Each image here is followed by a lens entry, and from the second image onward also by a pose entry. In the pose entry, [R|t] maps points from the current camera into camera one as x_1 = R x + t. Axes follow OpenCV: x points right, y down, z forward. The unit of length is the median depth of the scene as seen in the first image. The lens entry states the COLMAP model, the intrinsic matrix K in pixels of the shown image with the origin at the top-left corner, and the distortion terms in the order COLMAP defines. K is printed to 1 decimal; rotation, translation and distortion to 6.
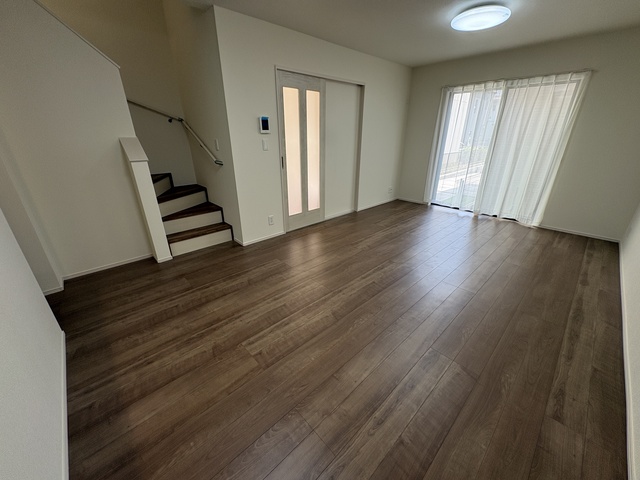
lens RADIAL K [[255.3, 0, 320.0], [0, 255.3, 240.0], [0, 0, 1]] dist [0.000783, -0.000233]
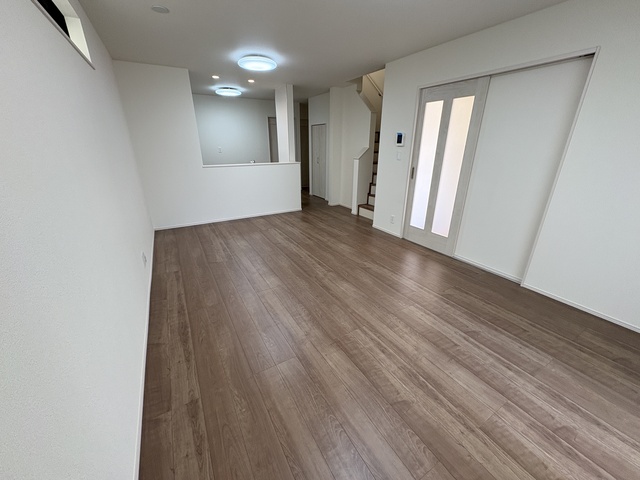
lens RADIAL K [[228.3, 0, 320.3], [0, 228.3, 245.2], [0, 0, 1]] dist [-0.022191, 0.000046]
pose [[-0.186942, 0.399606, -0.897423, 0.951465], [-0.383198, 0.811498, 0.441169, -0.347565], [0.904551, 0.426364, 0.001425, 0.812457]]
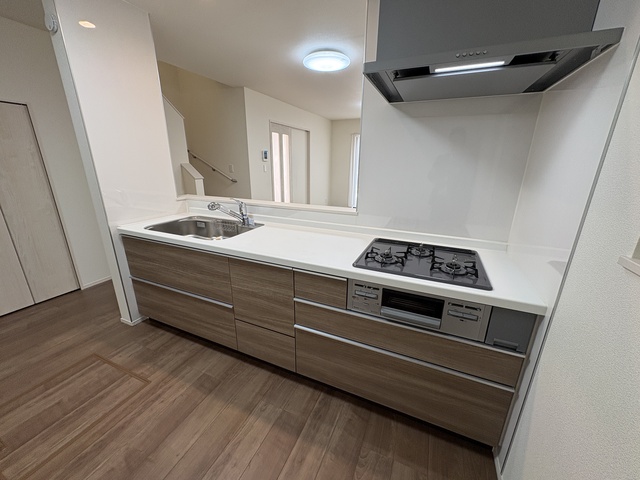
lens RADIAL K [[257.9, 0, 320.0], [0, 257.9, 240.0], [0, 0, 1]] dist [0.000947, 0.000049]
pose [[0.918112, -0.106105, 0.381854, -0.520858], [0.141160, 0.987857, -0.064905, 0.183981], [-0.370330, 0.113493, 0.921941, -0.462016]]
